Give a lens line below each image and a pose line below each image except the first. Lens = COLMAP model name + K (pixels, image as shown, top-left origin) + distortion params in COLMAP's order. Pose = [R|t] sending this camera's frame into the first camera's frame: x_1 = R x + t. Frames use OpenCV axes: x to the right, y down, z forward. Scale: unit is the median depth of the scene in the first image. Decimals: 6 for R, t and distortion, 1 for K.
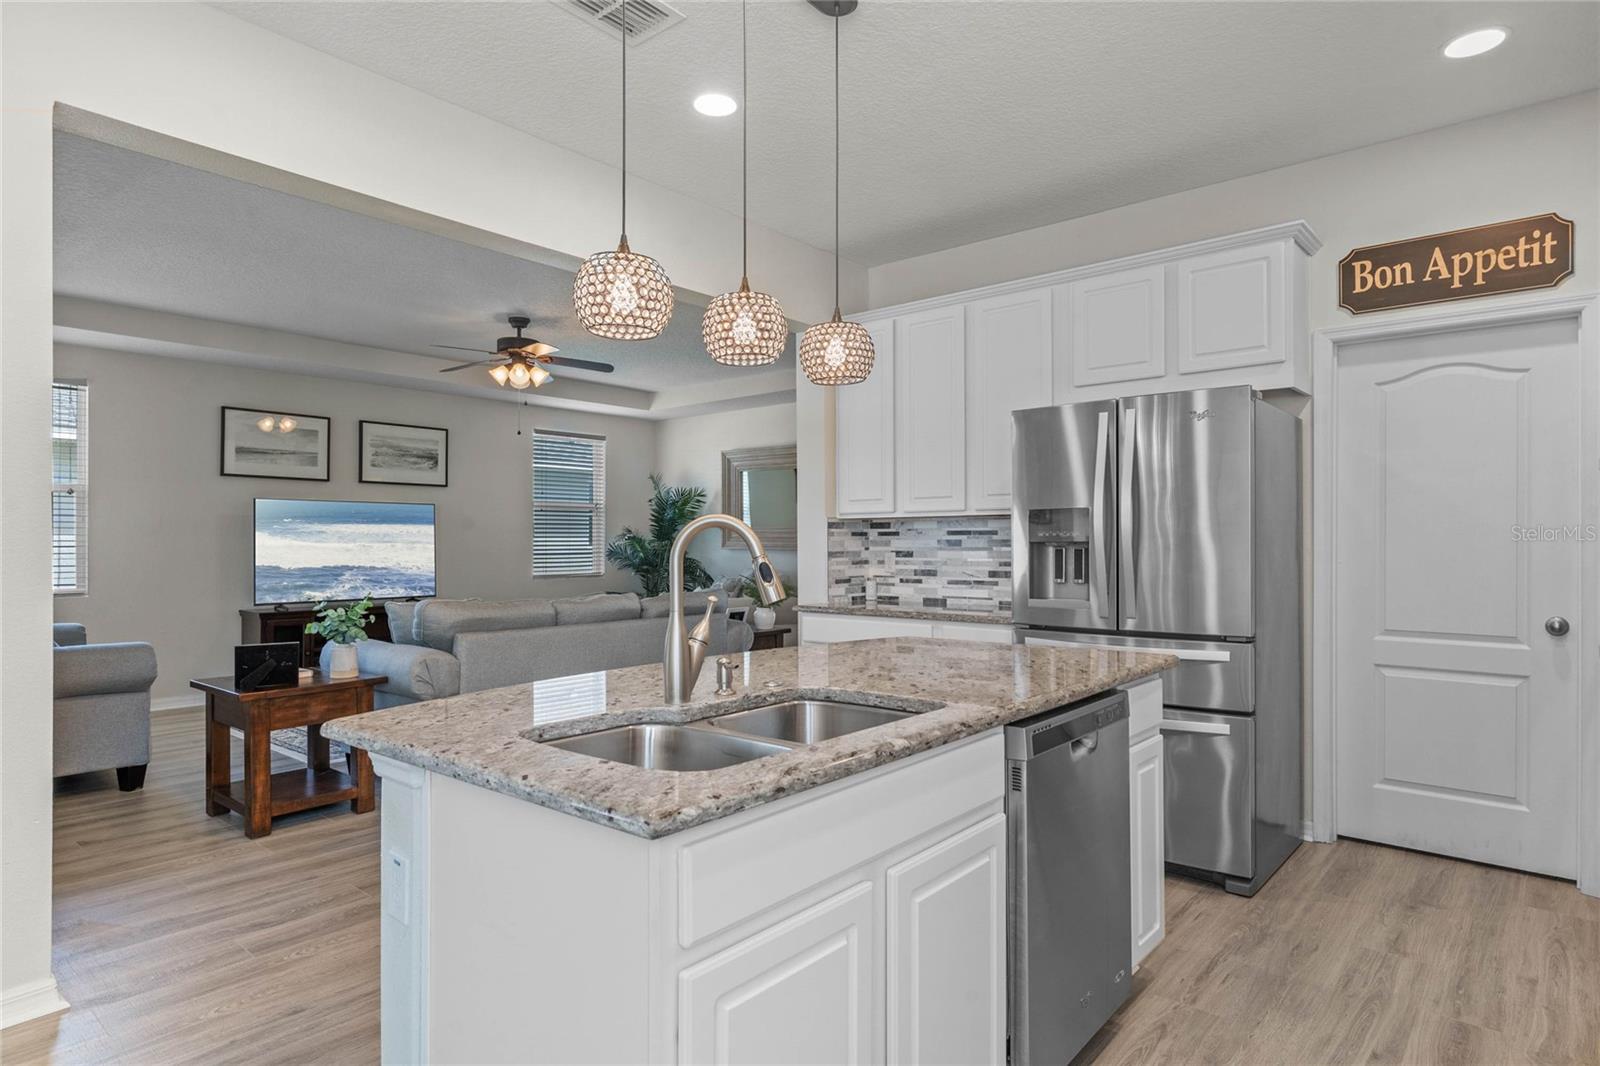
lens RADIAL K [[892.7, 0, 798.3], [0, 892.7, 539.7], [0, 0, 1]] dist [0.001745, 0.001955]
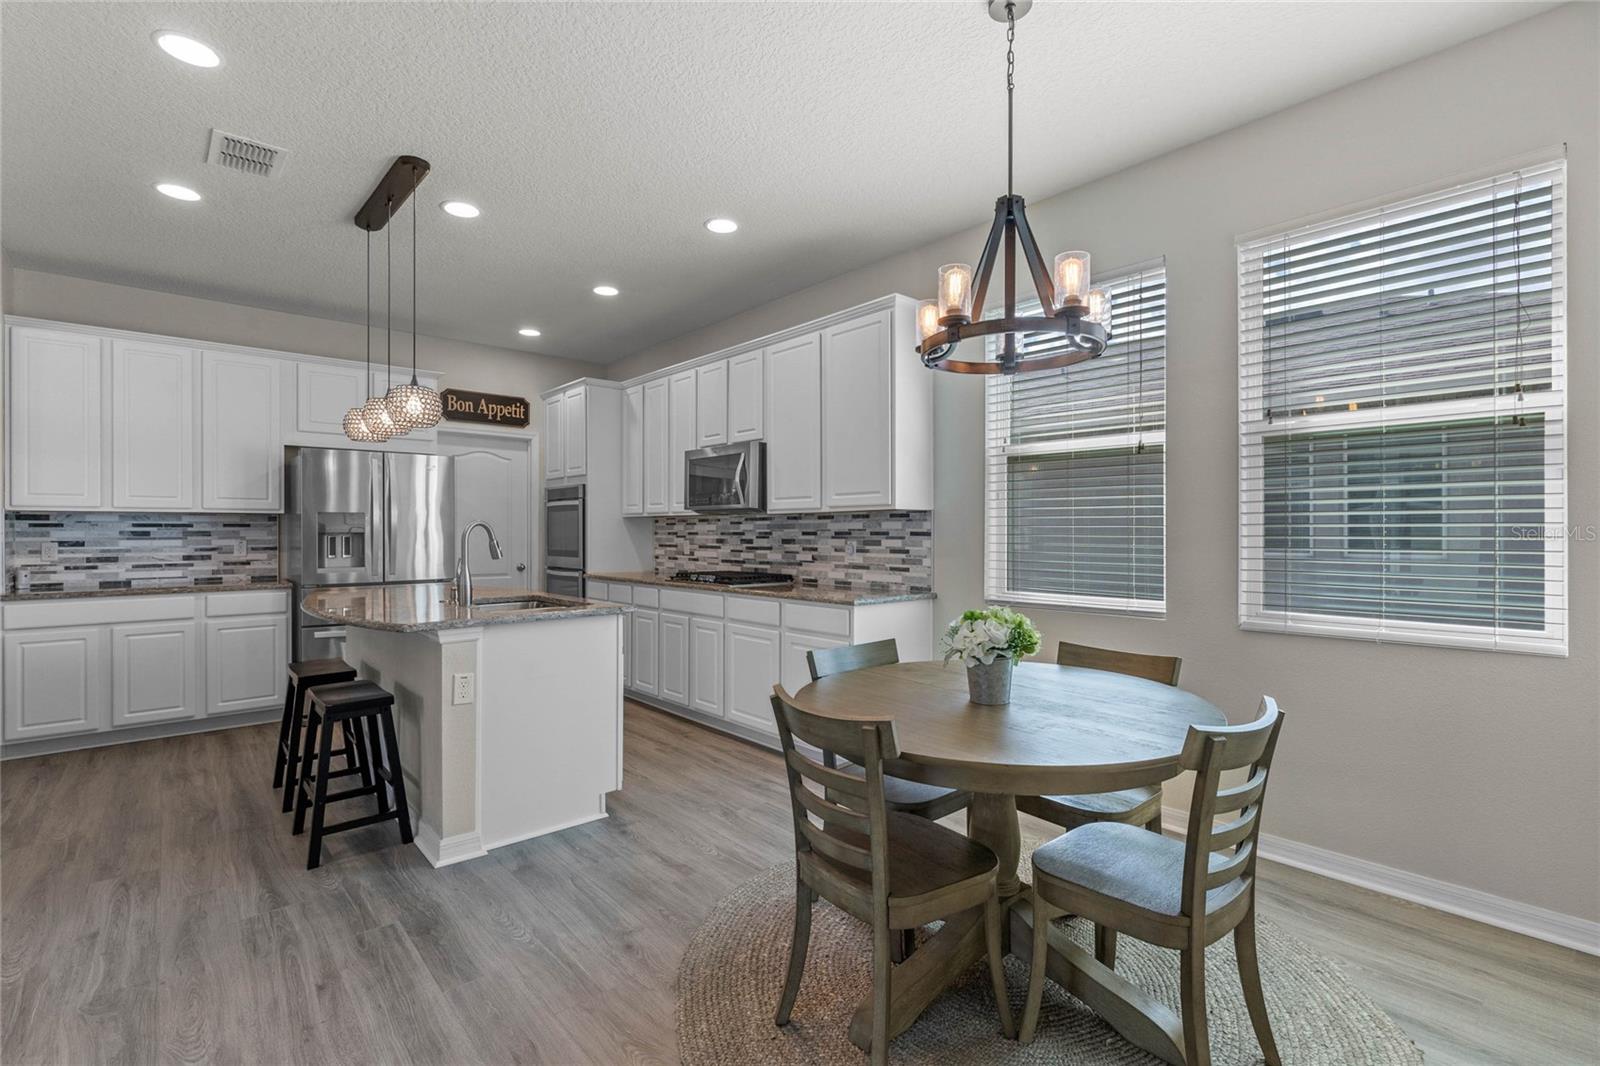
lens RADIAL K [[725.3, 0, 803.8], [0, 725.3, 534.0], [0, 0, 1]] dist [0.000706, 0.000158]
pose [[0.143010, -0.001688, 0.989720, -0.640708], [-0.000695, 0.999998, 0.001806, 0.001716], [-0.989721, -0.000947, 0.143008, -0.025949]]
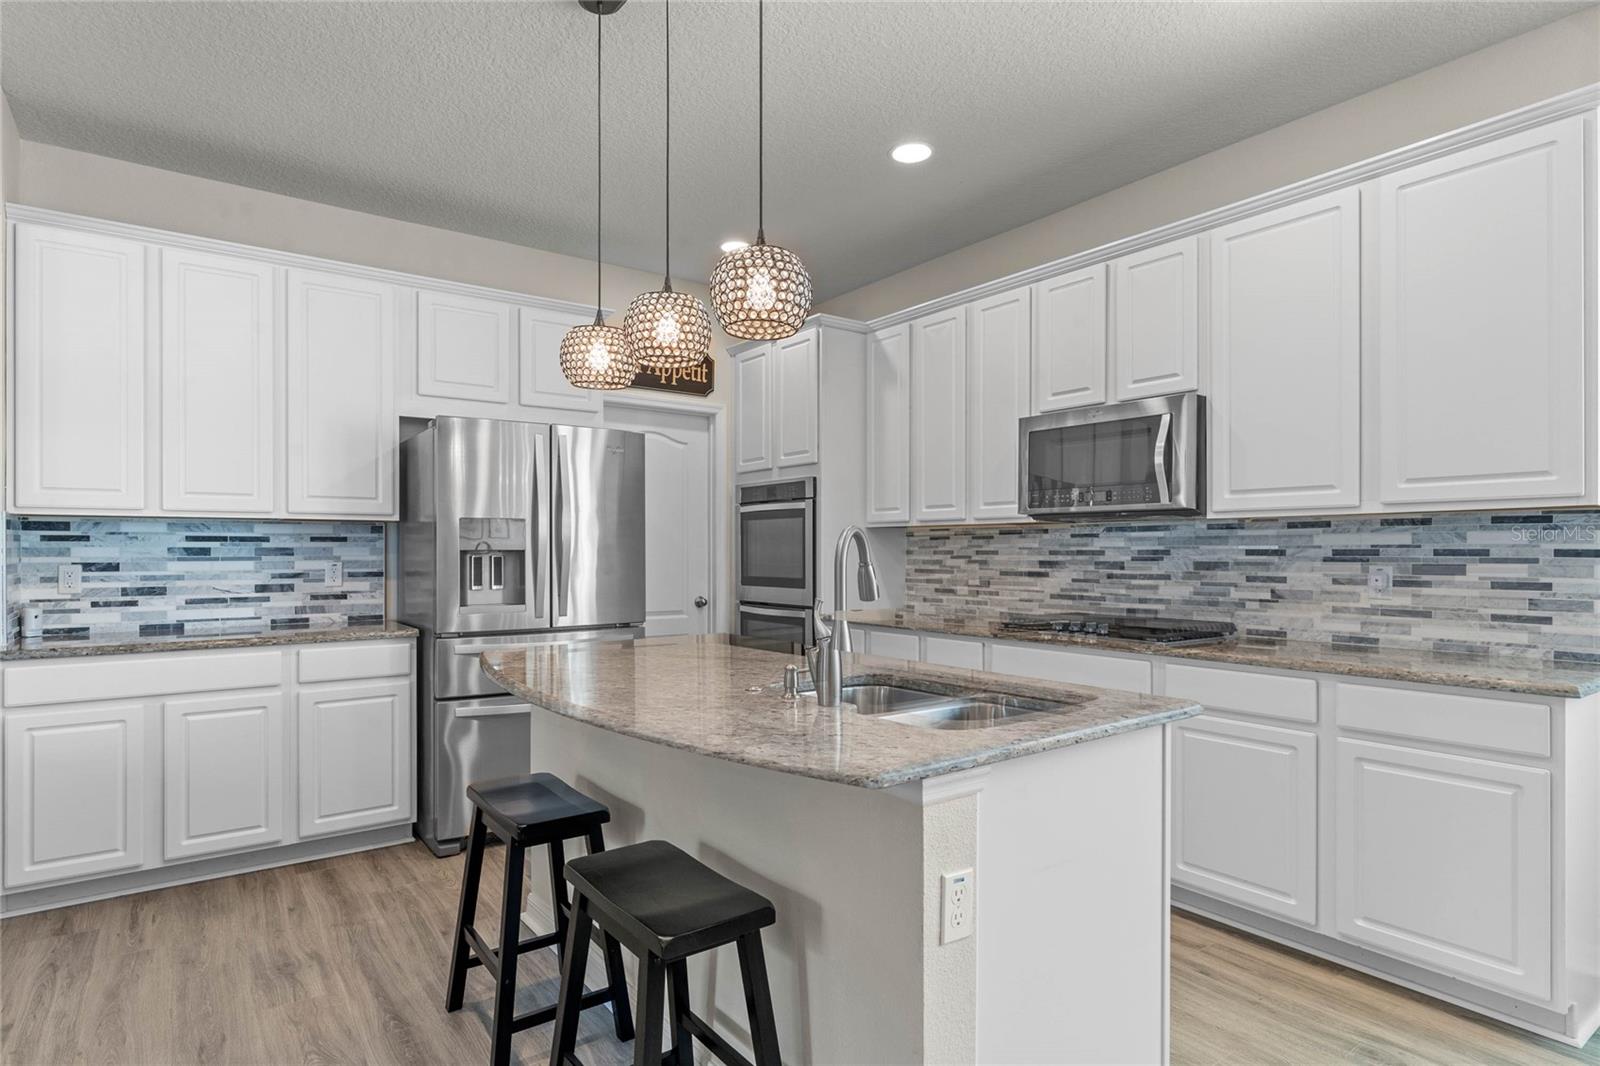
lens RADIAL K [[860.1, 0, 806.0], [0, 860.1, 552.9], [0, 0, 1]] dist [0.000345, 0.000744]
pose [[0.229168, -0.000654, 0.973387, -0.424672], [-0.002046, 0.999997, 0.001154, 0.002886], [-0.973385, -0.002256, 0.229166, 0.289208]]
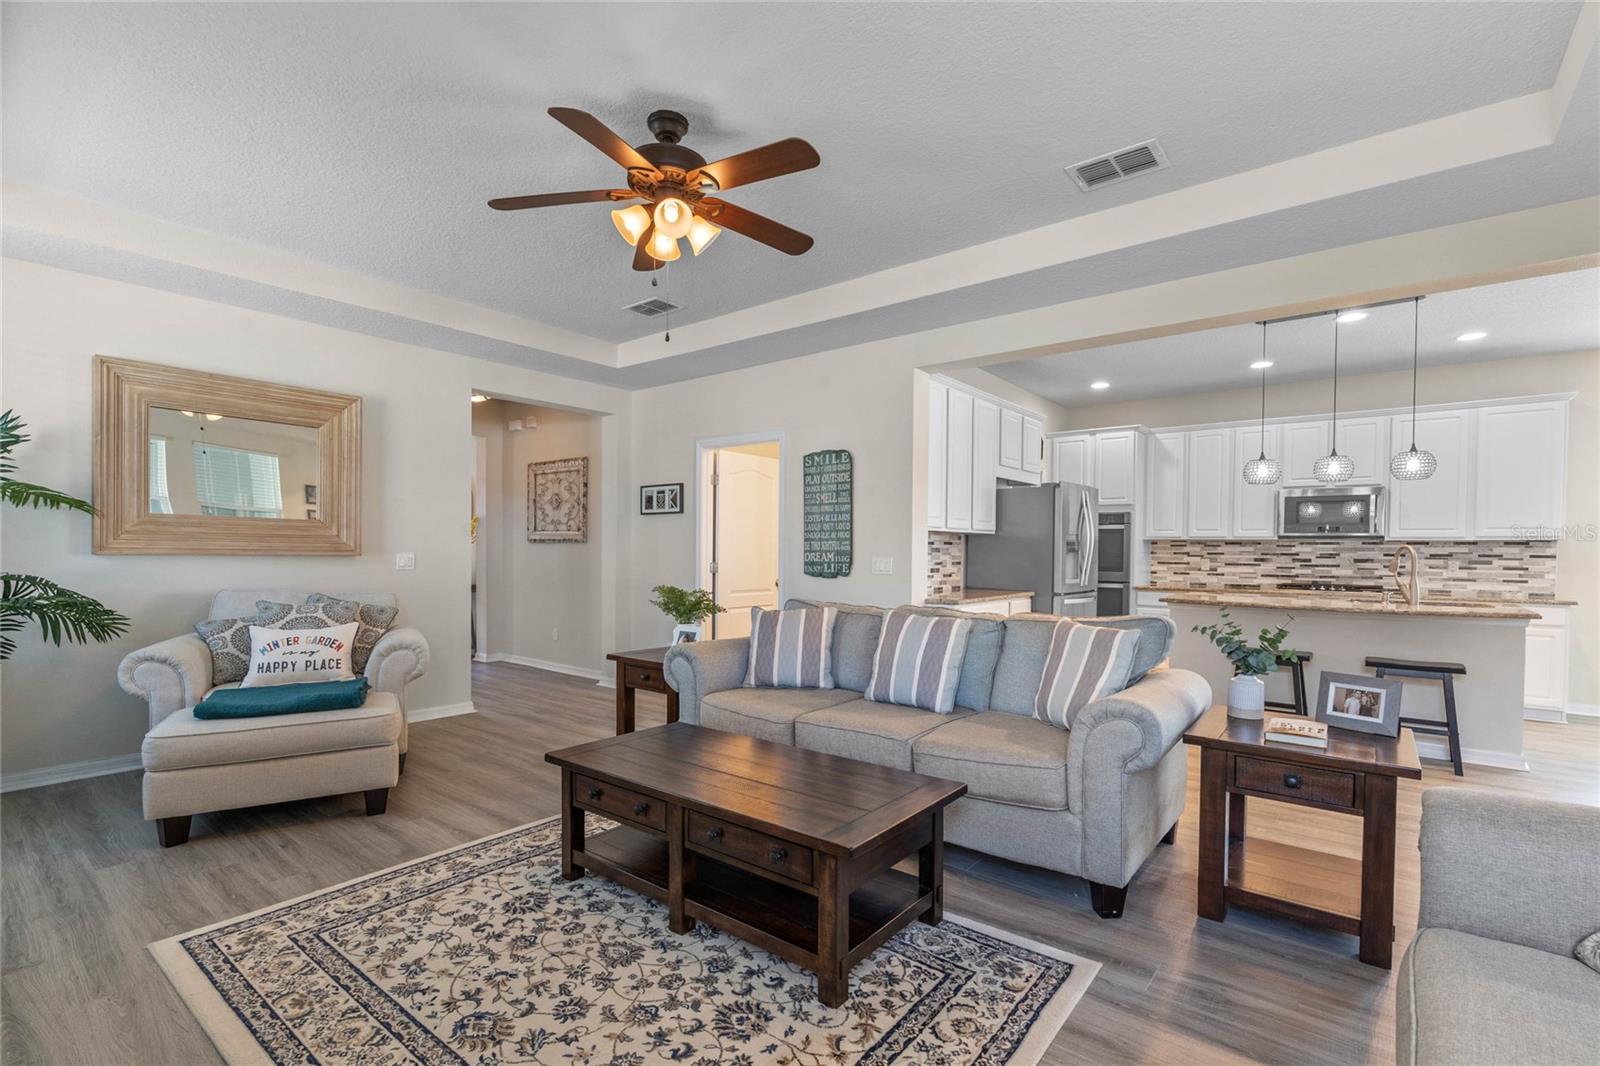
lens RADIAL K [[730.6, 0, 807.5], [0, 730.6, 564.0], [0, 0, 1]] dist [-0.002799, -0.000282]
pose [[-0.039381, -0.018079, 0.999061, -0.936641], [-0.011637, 0.999777, 0.017633, 0.007614], [-0.999157, -0.010931, -0.039583, 1.167539]]
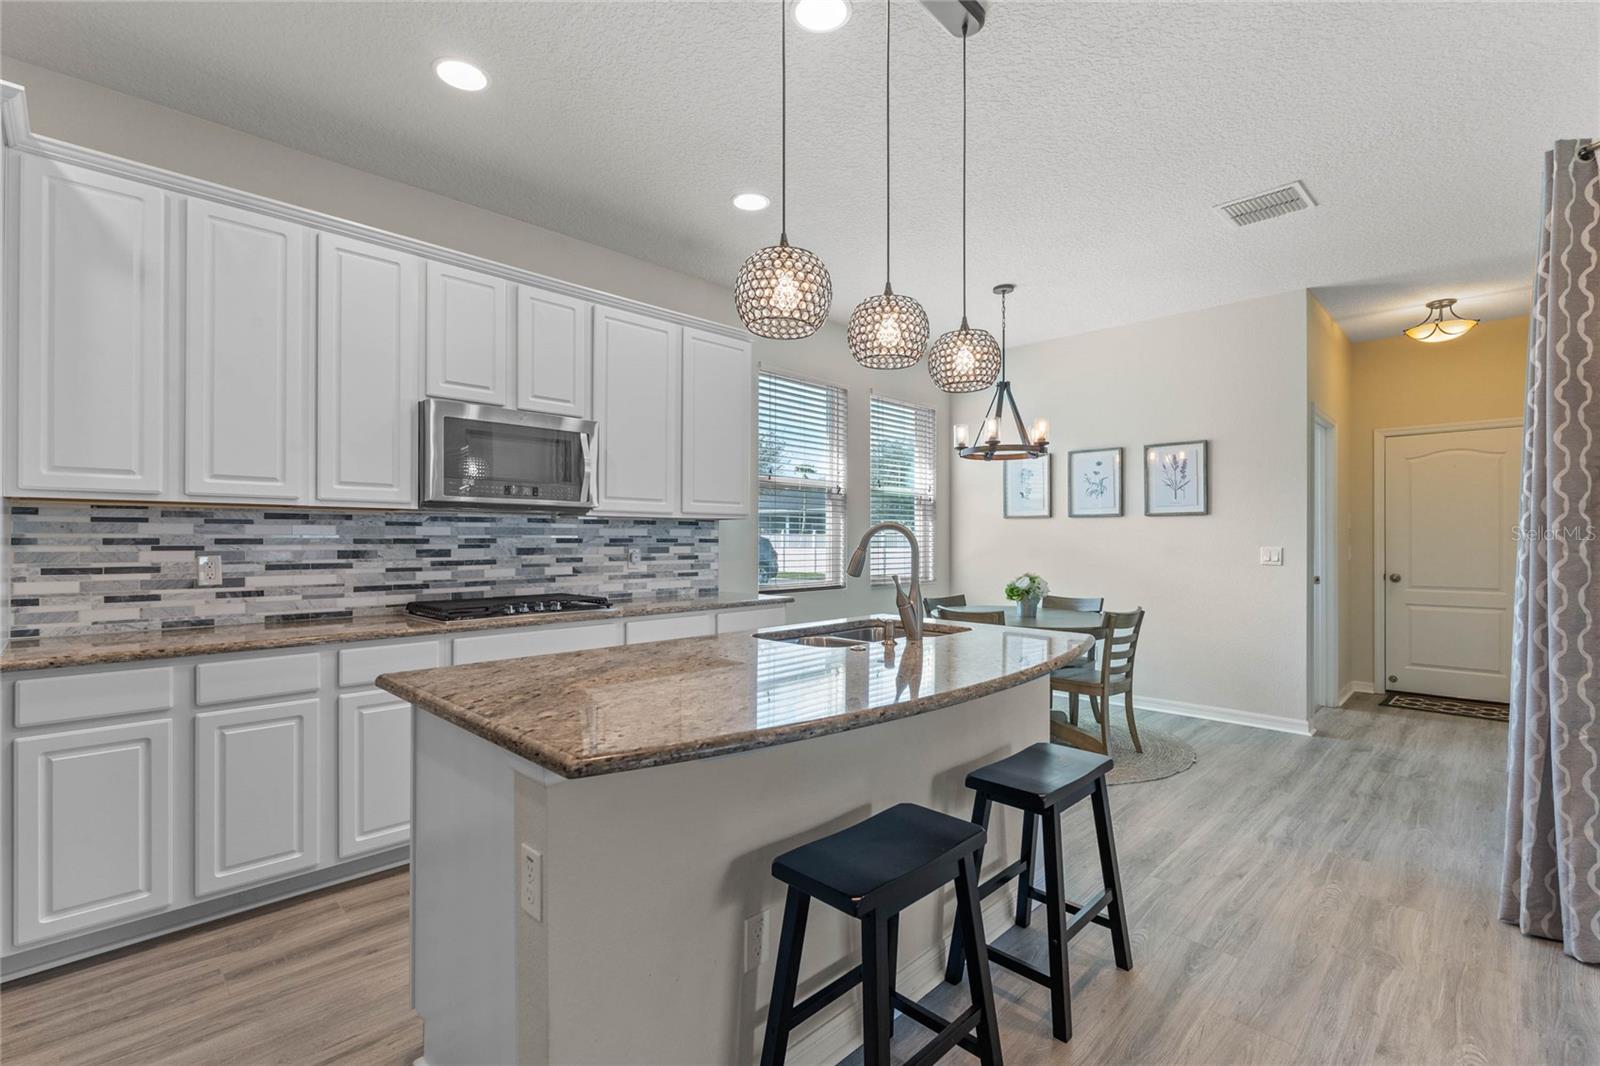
lens RADIAL K [[725.3, 0, 803.8], [0, 725.3, 534.0], [0, 0, 1]] dist [0.000706, 0.000158]
pose [[-0.998009, 0.002395, 0.063018, -0.004771], [0.001738, 0.999944, -0.010482, 0.004201], [-0.063040, -0.010351, -0.997957, 0.840799]]
